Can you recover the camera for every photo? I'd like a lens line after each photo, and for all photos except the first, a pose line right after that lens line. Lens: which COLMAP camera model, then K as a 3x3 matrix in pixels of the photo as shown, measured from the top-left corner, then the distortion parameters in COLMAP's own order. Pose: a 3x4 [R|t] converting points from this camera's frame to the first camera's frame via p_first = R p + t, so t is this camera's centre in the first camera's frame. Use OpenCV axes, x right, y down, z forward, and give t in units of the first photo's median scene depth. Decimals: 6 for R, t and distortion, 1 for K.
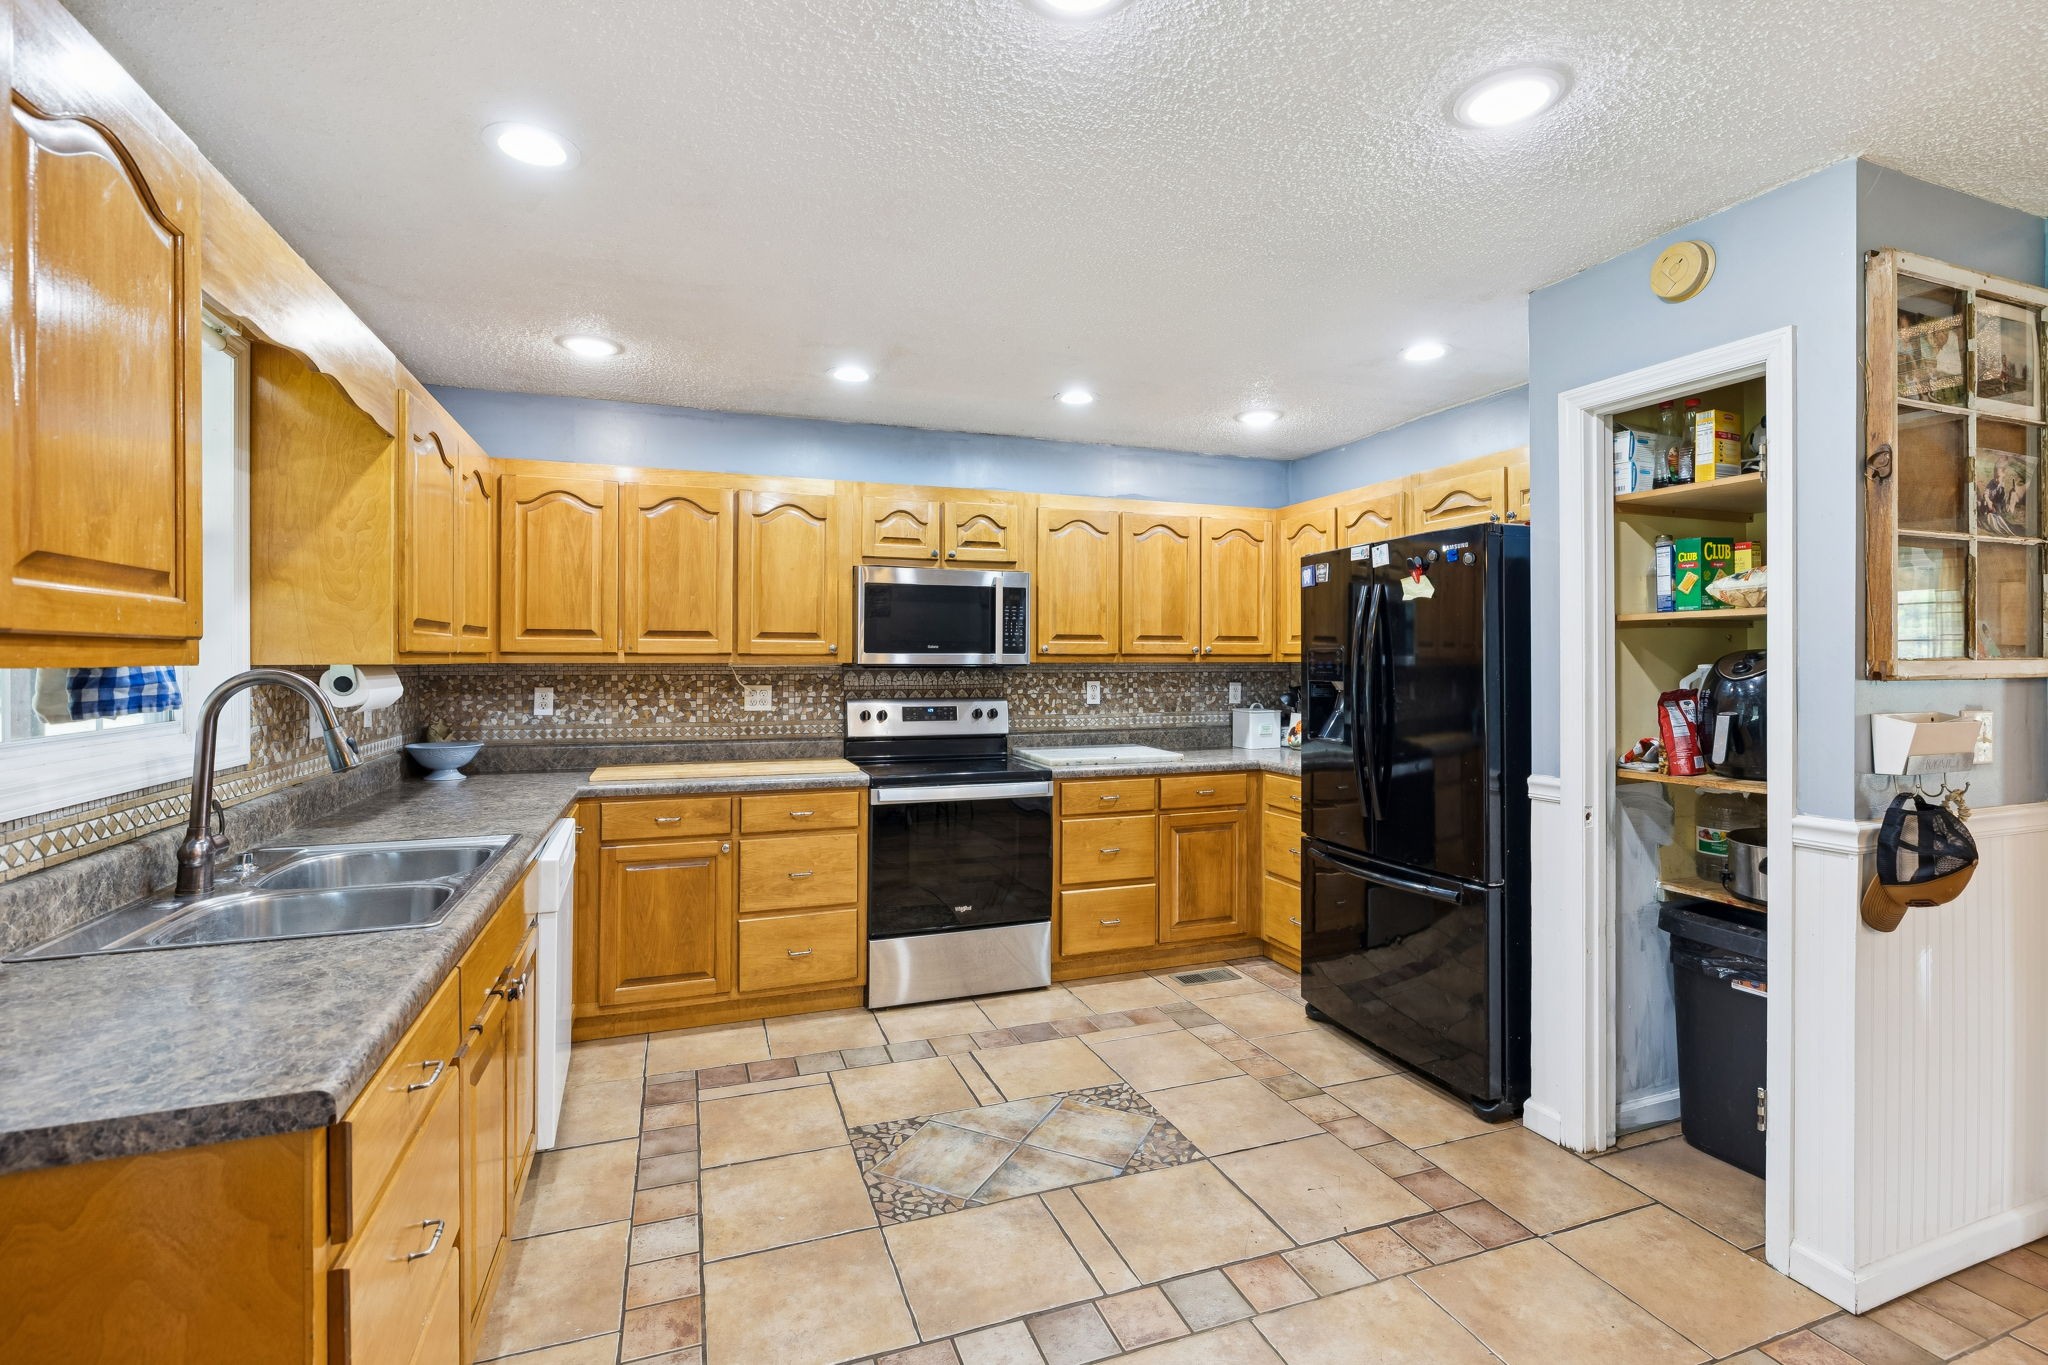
lens RADIAL K [[928.7, 0, 1024.8], [0, 928.7, 655.9], [0, 0, 1]] dist [-0.006936, -0.000010]
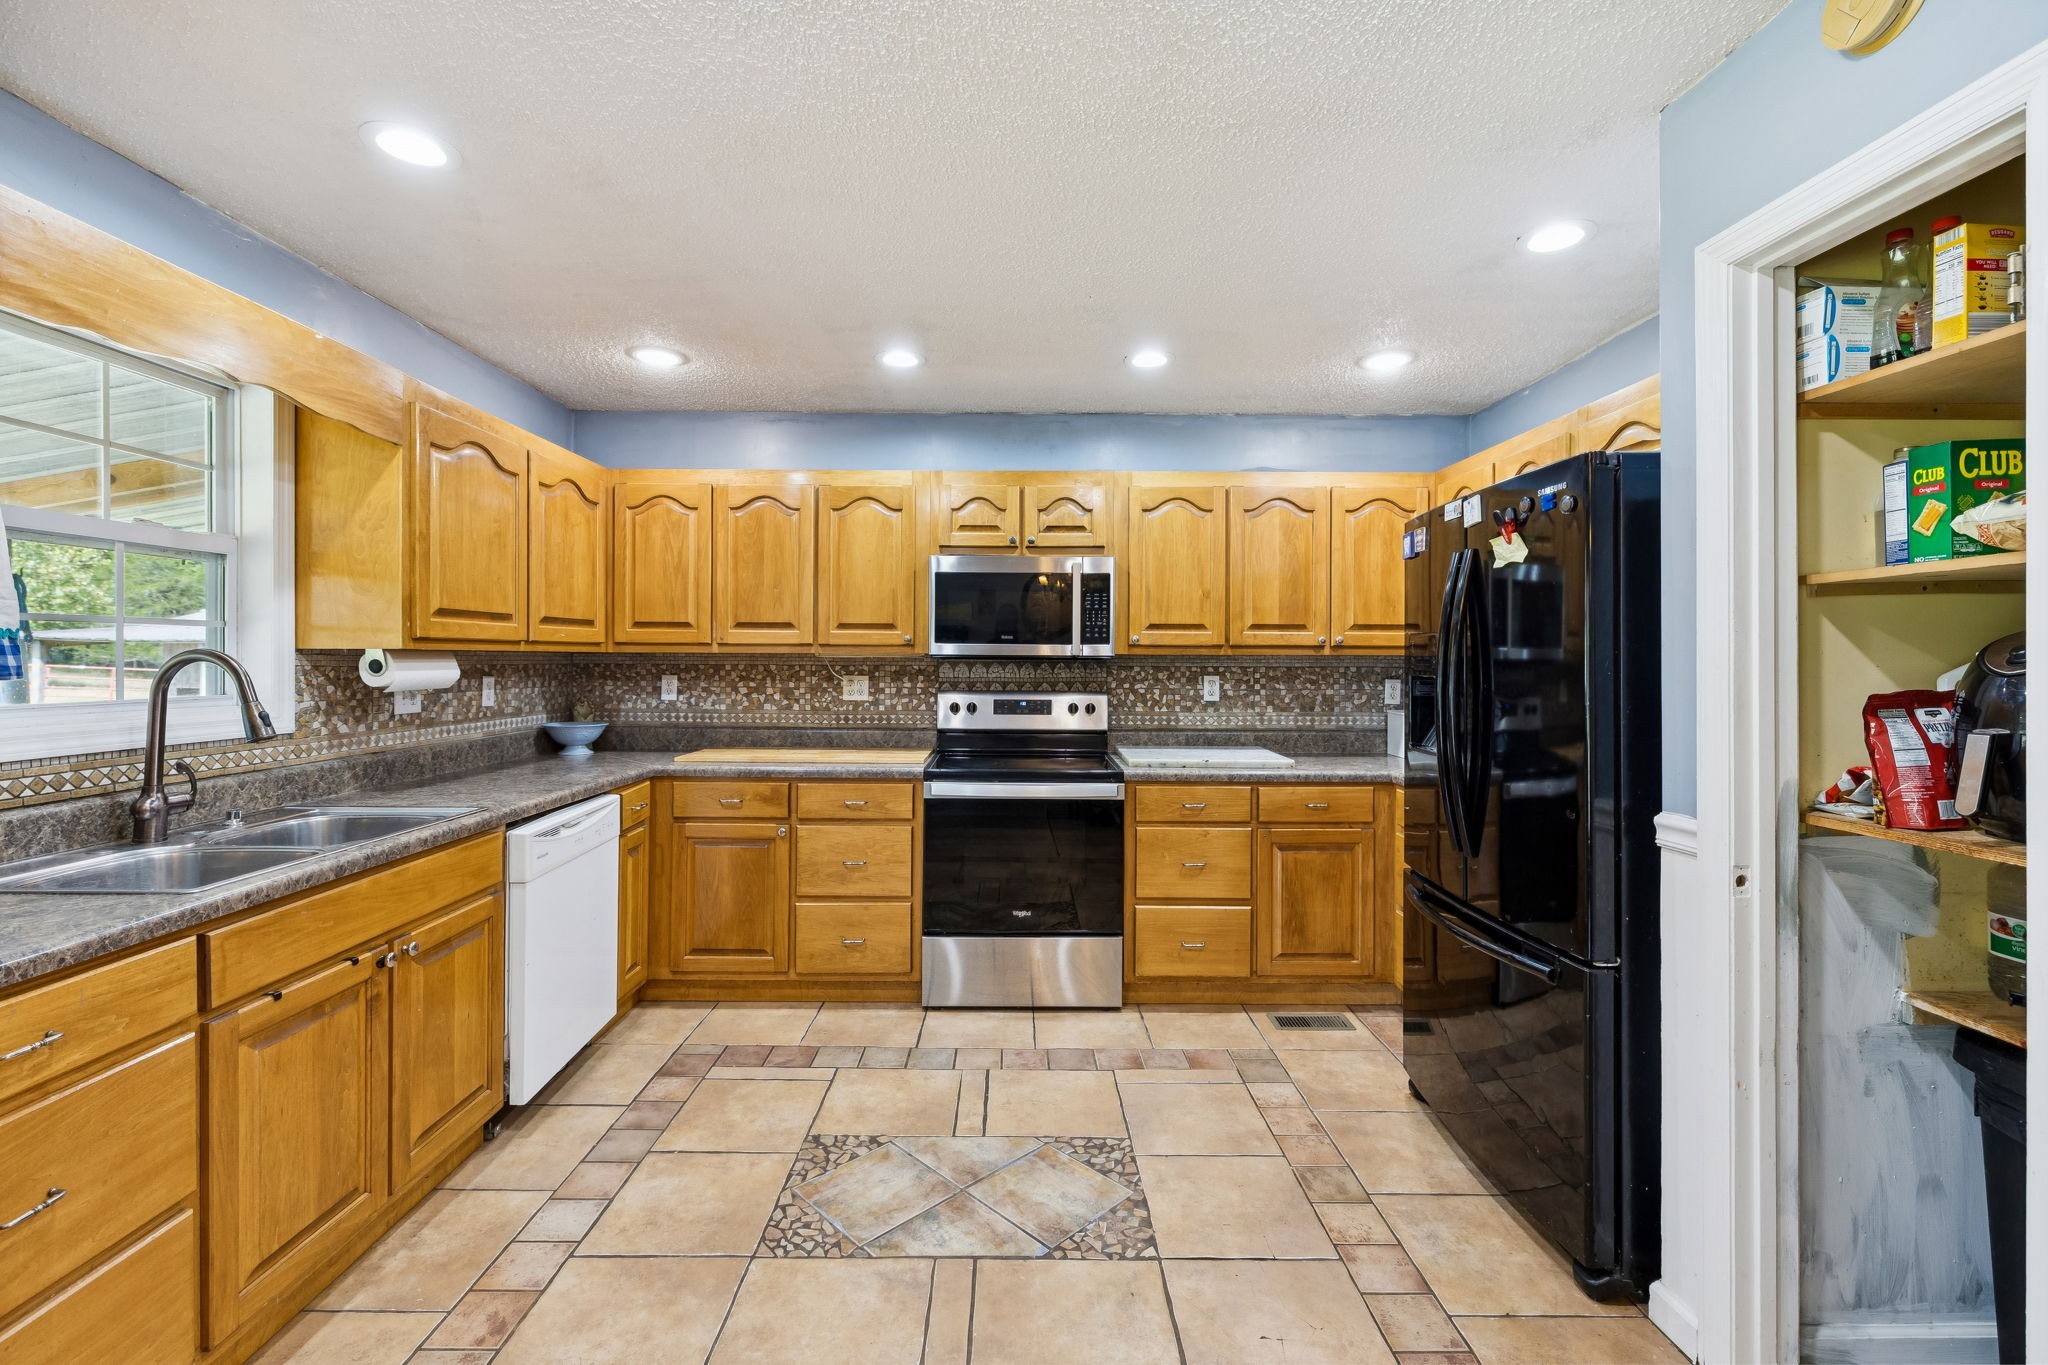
lens RADIAL K [[871.3, 0, 1015.1], [0, 871.3, 657.8], [0, 0, 1]] dist [-0.000641, 0.000036]
pose [[0.938945, 0.003157, -0.344052, 0.237108], [-0.002334, 0.999993, 0.002807, 0.009754], [0.344059, -0.001832, 0.938946, 0.169121]]
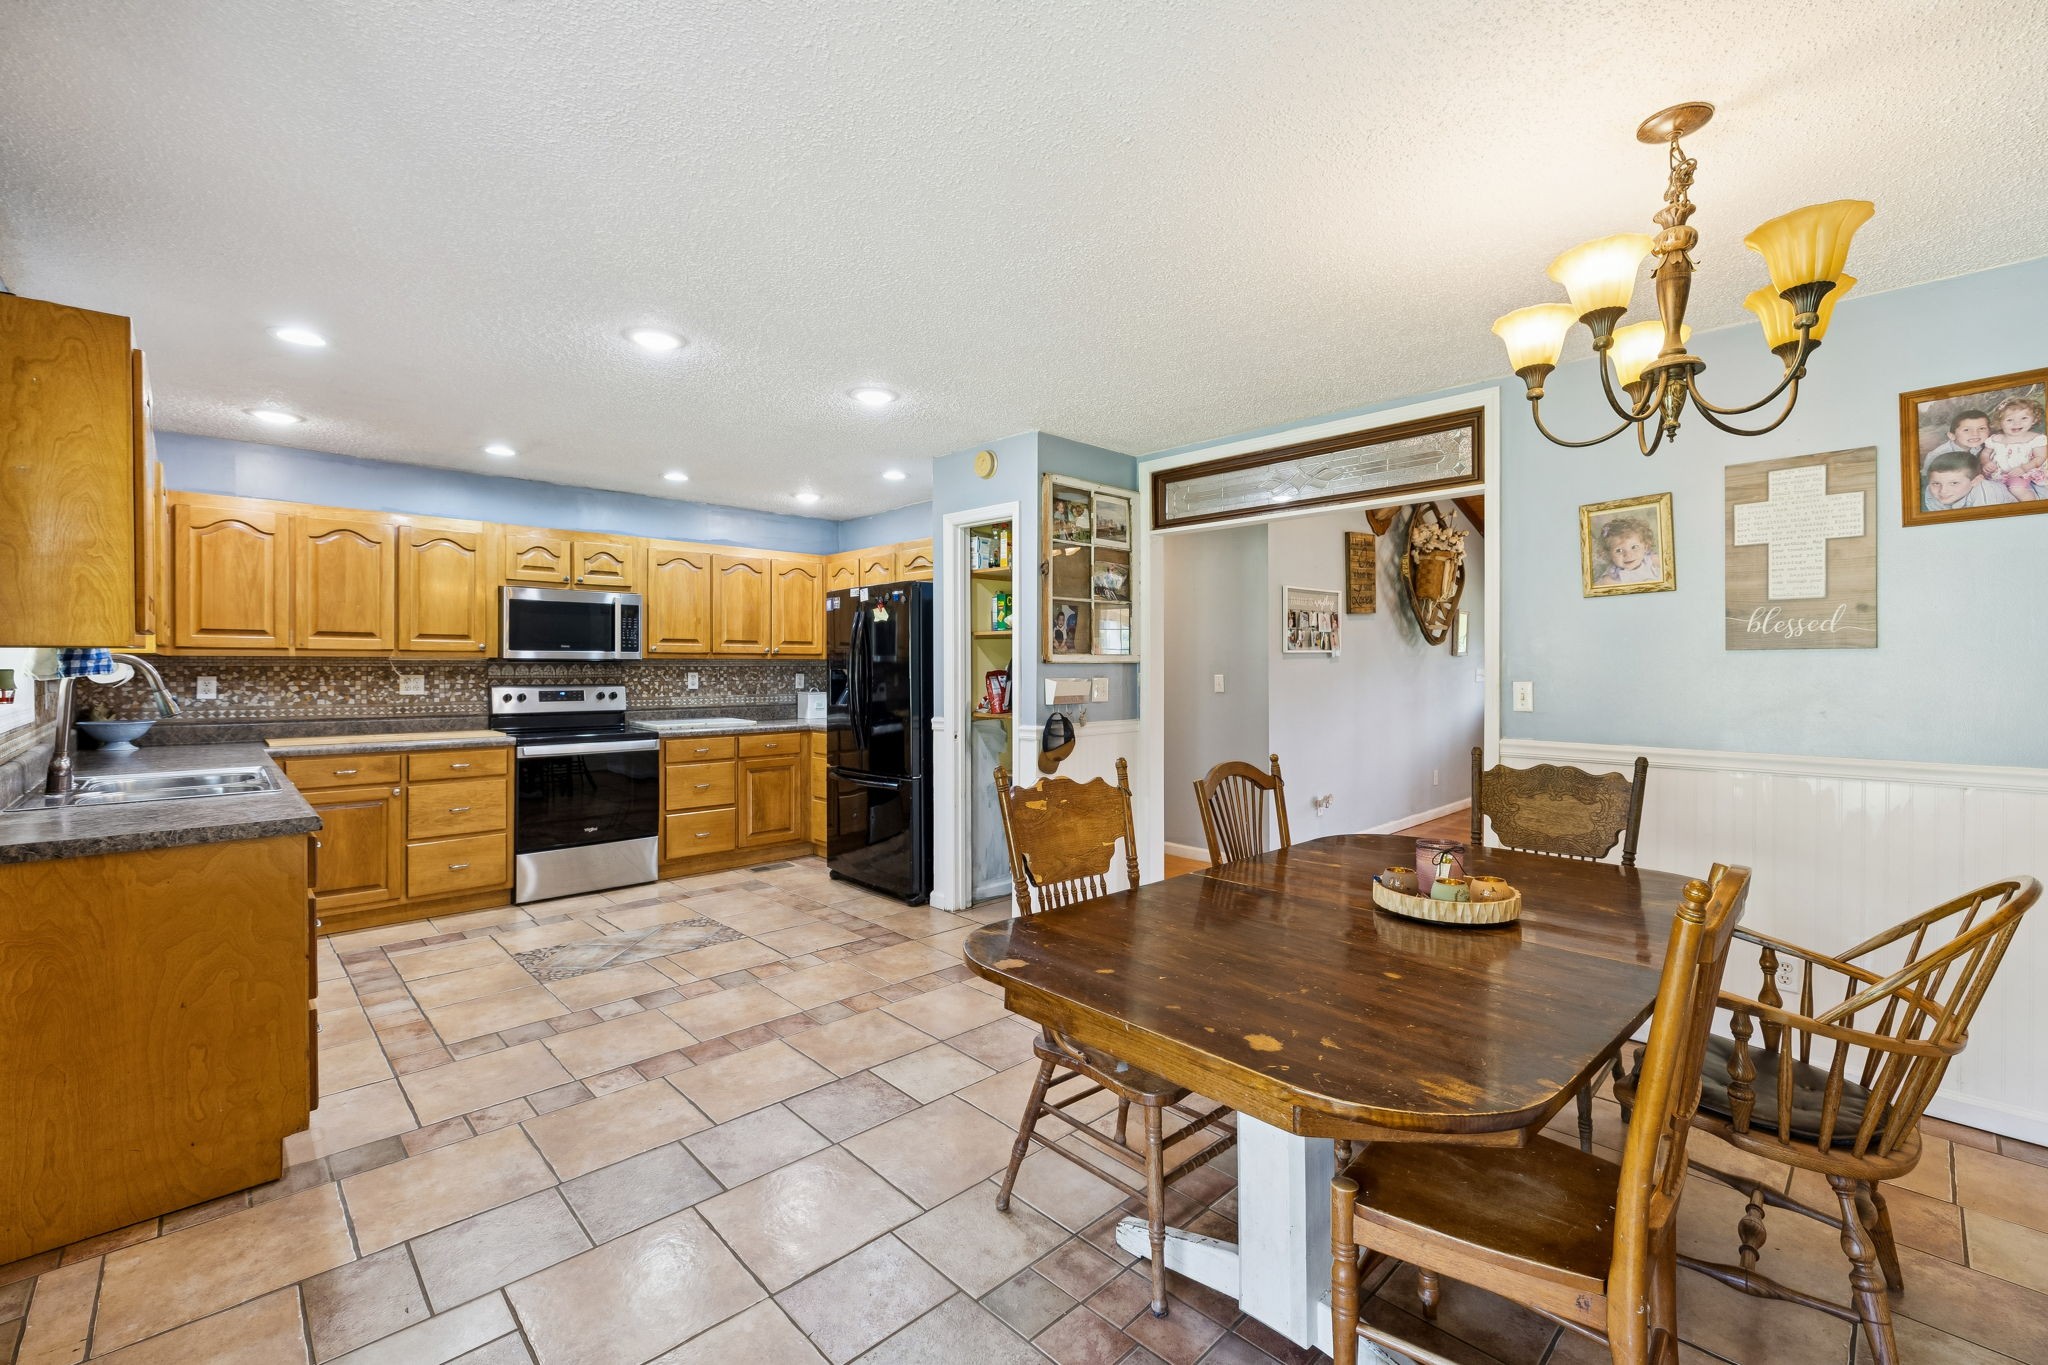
lens RADIAL K [[865.9, 0, 1027.9], [0, 865.9, 672.0], [0, 0, 1]] dist [0.000348, 0.000104]
pose [[0.916196, -0.002352, 0.400722, 0.016990], [-0.002819, 0.999920, 0.012316, 0.011637], [-0.400719, -0.012413, 0.916117, -0.500772]]
